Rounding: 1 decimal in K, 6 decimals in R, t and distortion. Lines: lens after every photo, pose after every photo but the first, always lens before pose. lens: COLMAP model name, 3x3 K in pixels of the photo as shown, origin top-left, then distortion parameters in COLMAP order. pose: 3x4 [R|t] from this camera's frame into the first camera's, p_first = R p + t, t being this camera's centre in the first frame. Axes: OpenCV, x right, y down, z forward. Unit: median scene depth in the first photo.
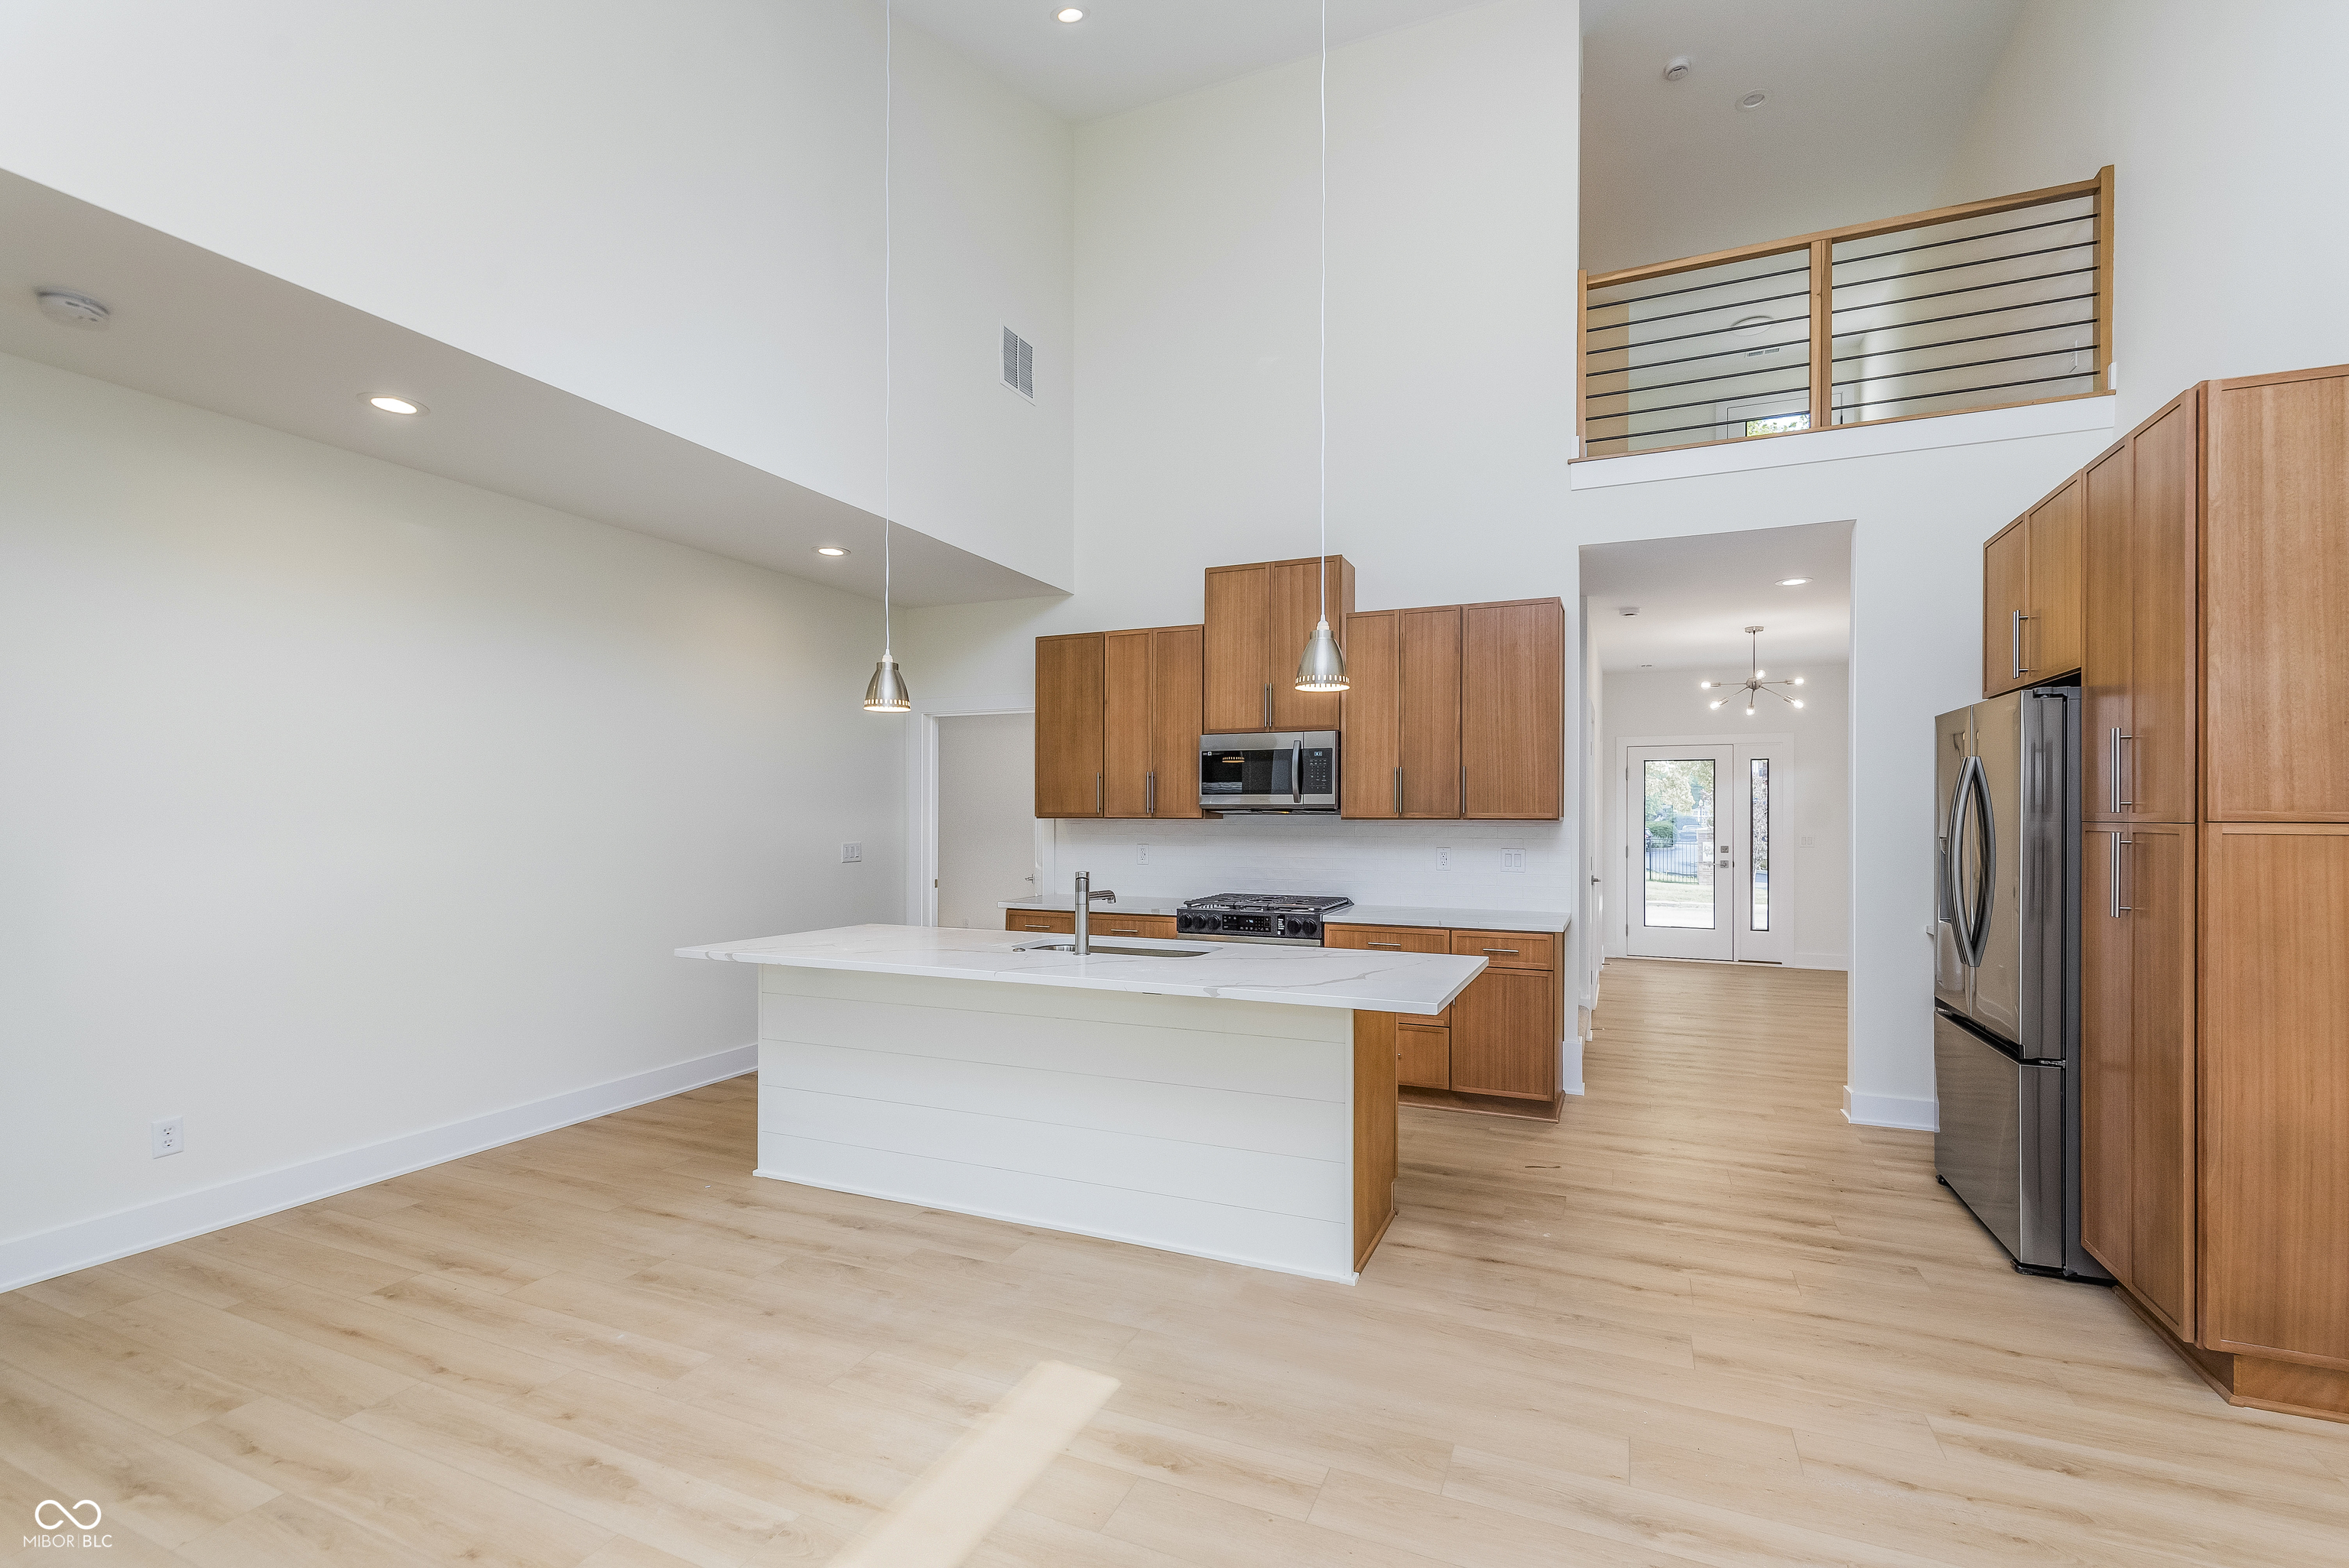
lens RADIAL K [[1015.2, 0, 1184.5], [0, 1015.2, 811.9], [0, 0, 1]] dist [0.000087, -0.000261]
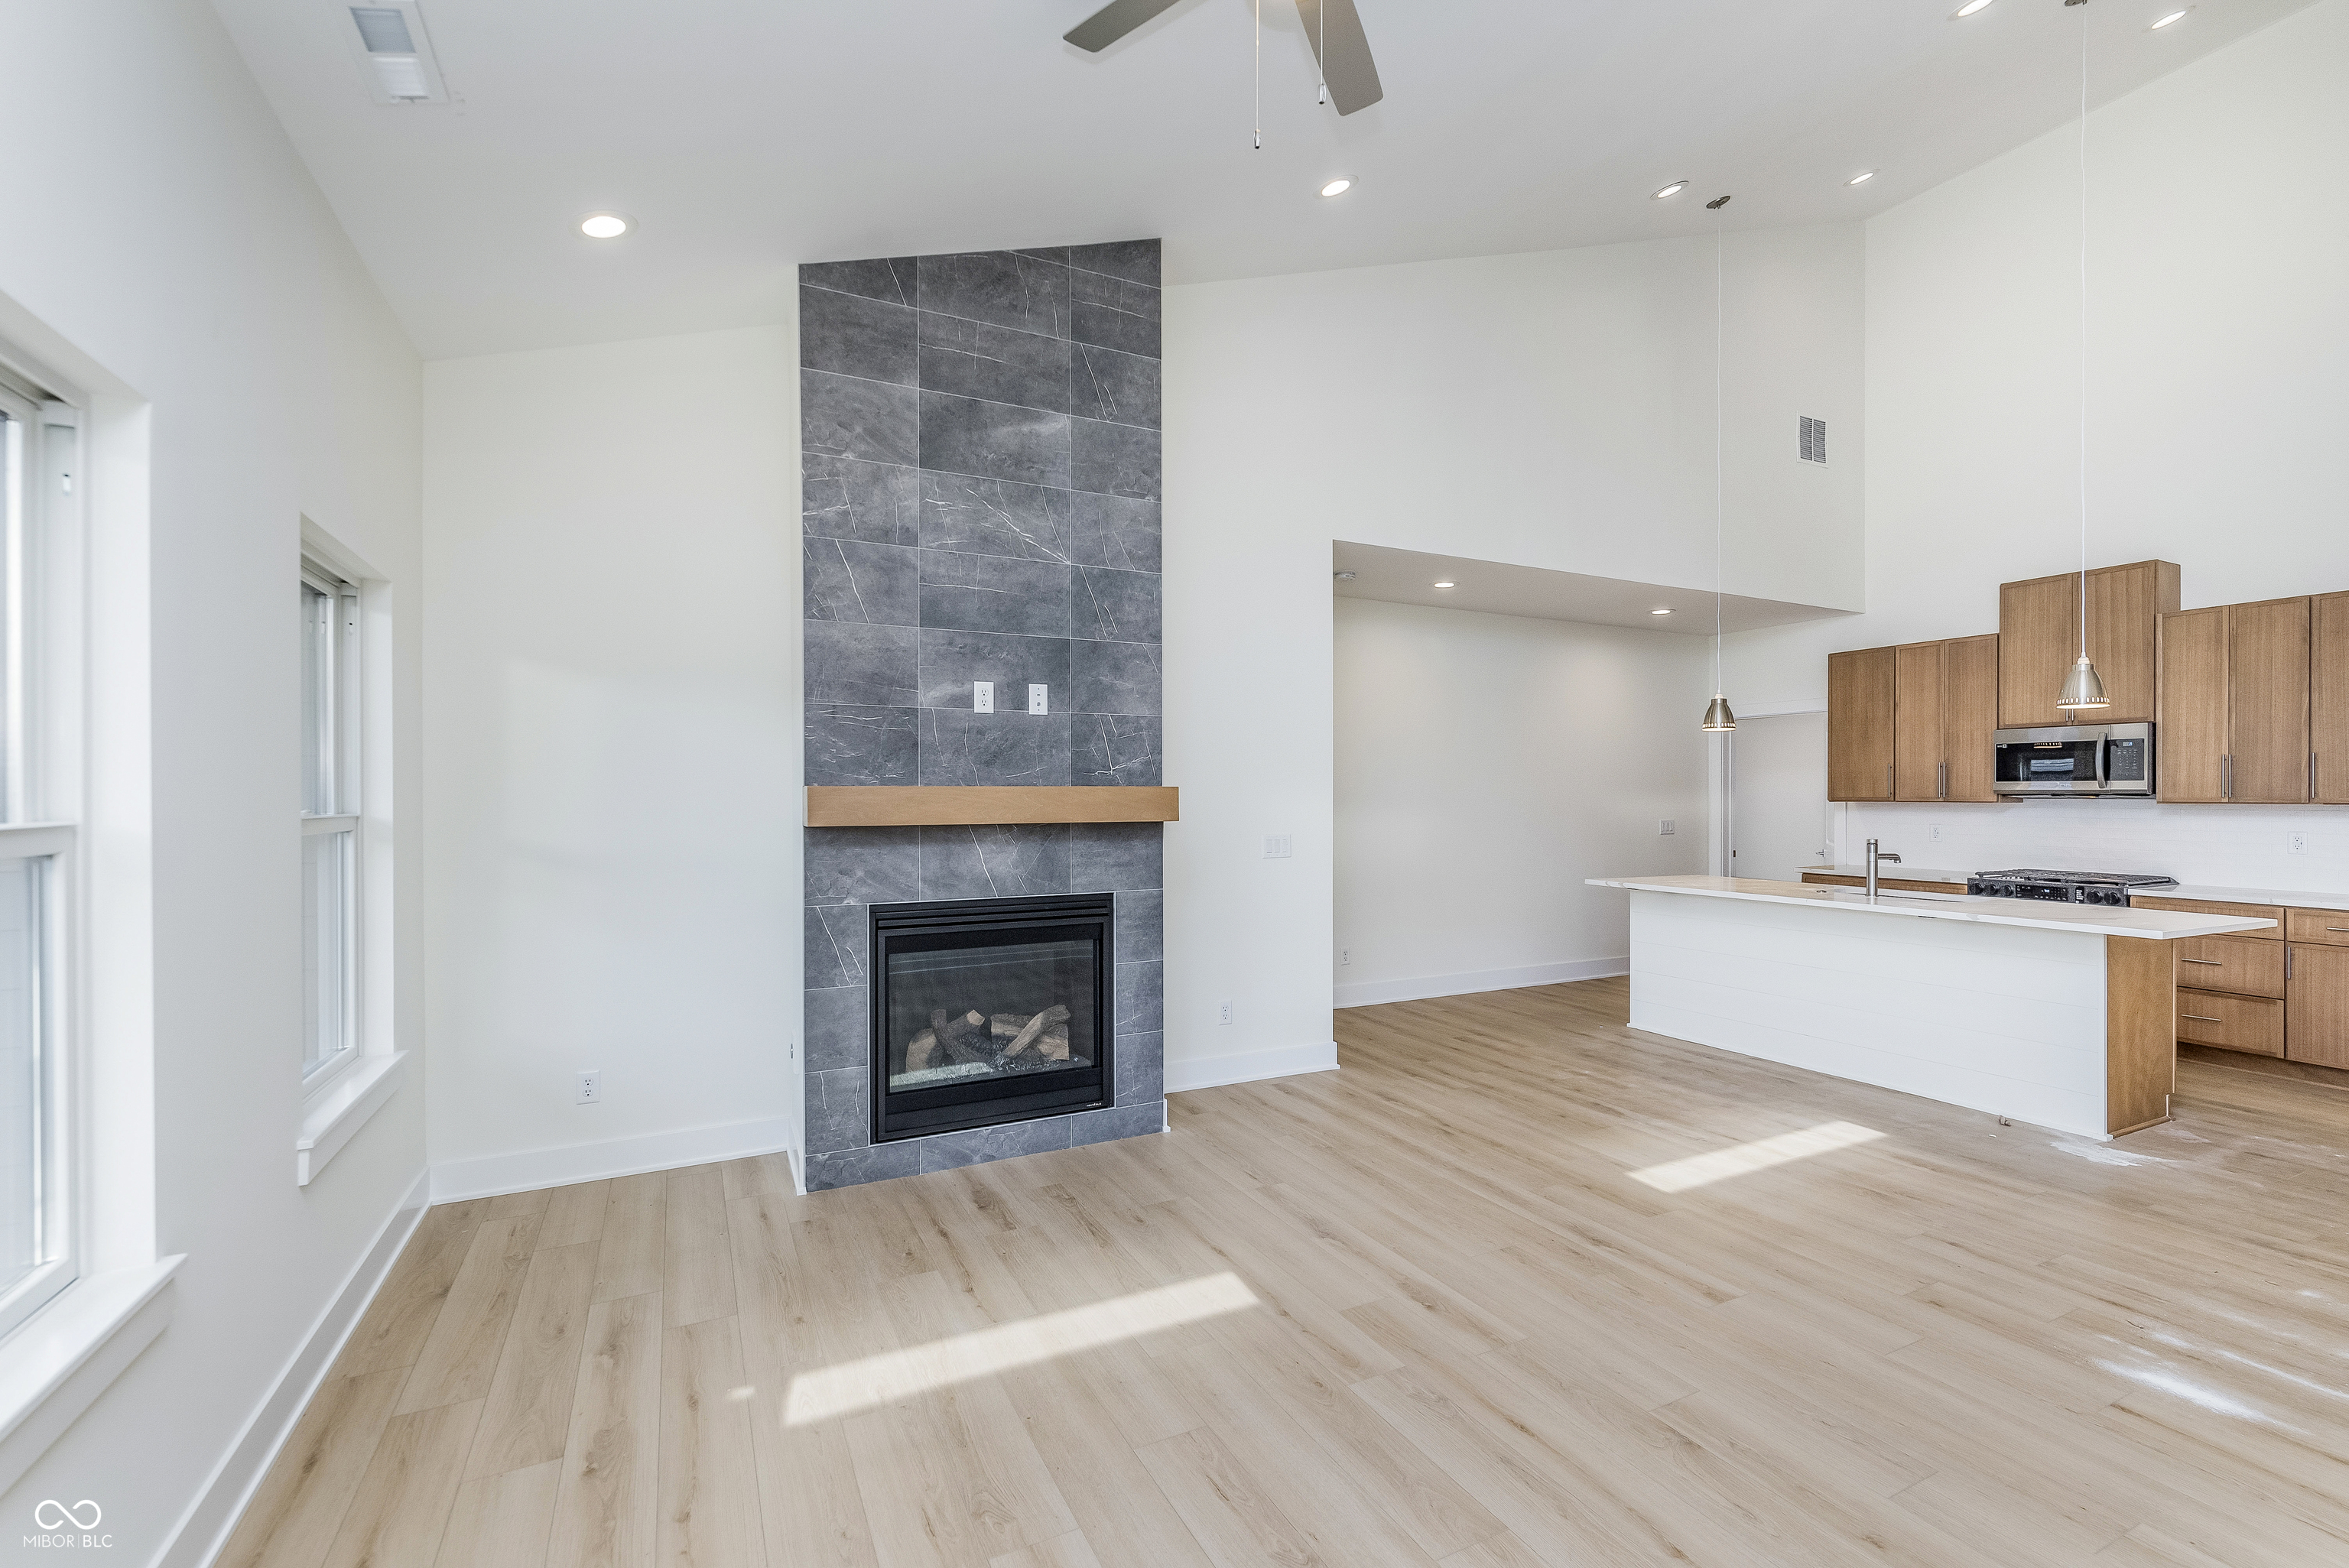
lens RADIAL K [[1021.6, 0, 1211.7], [0, 1021.6, 795.6], [0, 0, 1]] dist [0.002959, 0.000754]
pose [[0.779141, -0.001535, -0.626847, 0.055008], [0.002926, 0.999995, 0.001187, -0.005201], [0.626842, -0.002759, 0.779141, -0.498423]]
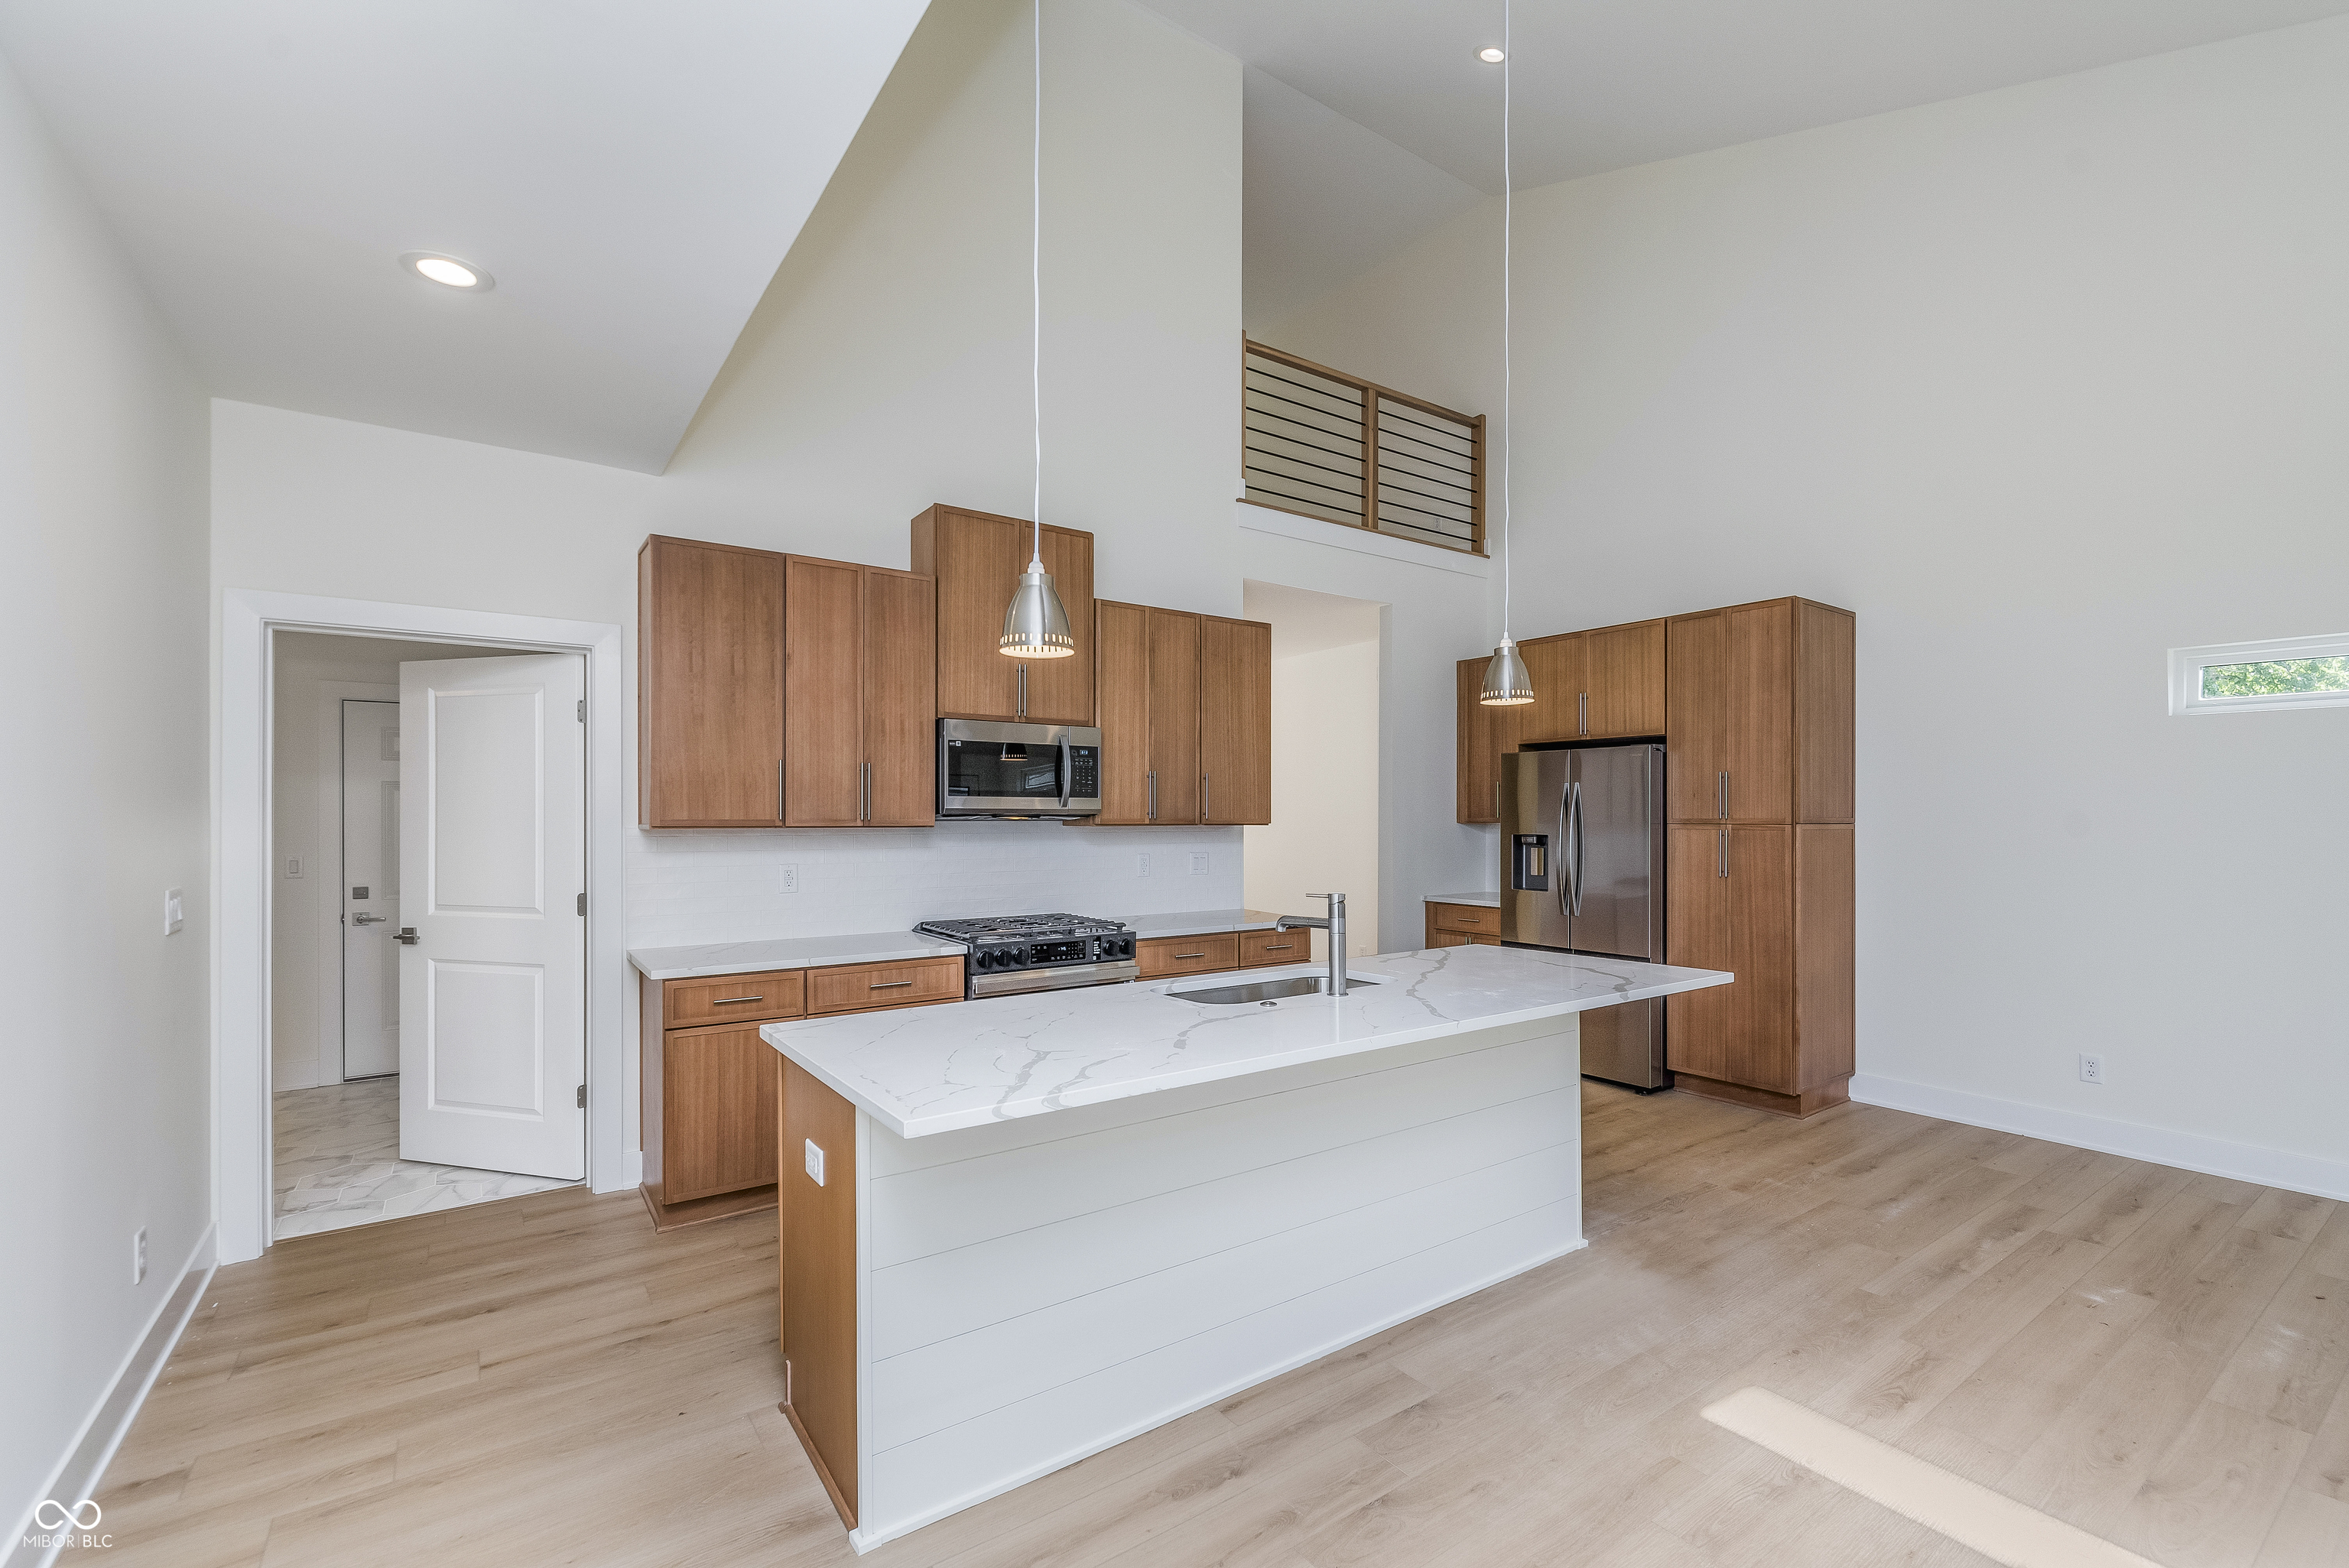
lens RADIAL K [[1021.2, 0, 1195.7], [0, 1021.2, 815.3], [0, 0, 1]] dist [0.000538, 0.000114]
pose [[0.513916, -0.001259, 0.857840, -0.593161], [-0.001064, 0.999997, 0.002104, -0.003974], [-0.857840, -0.001994, 0.513913, 0.464060]]
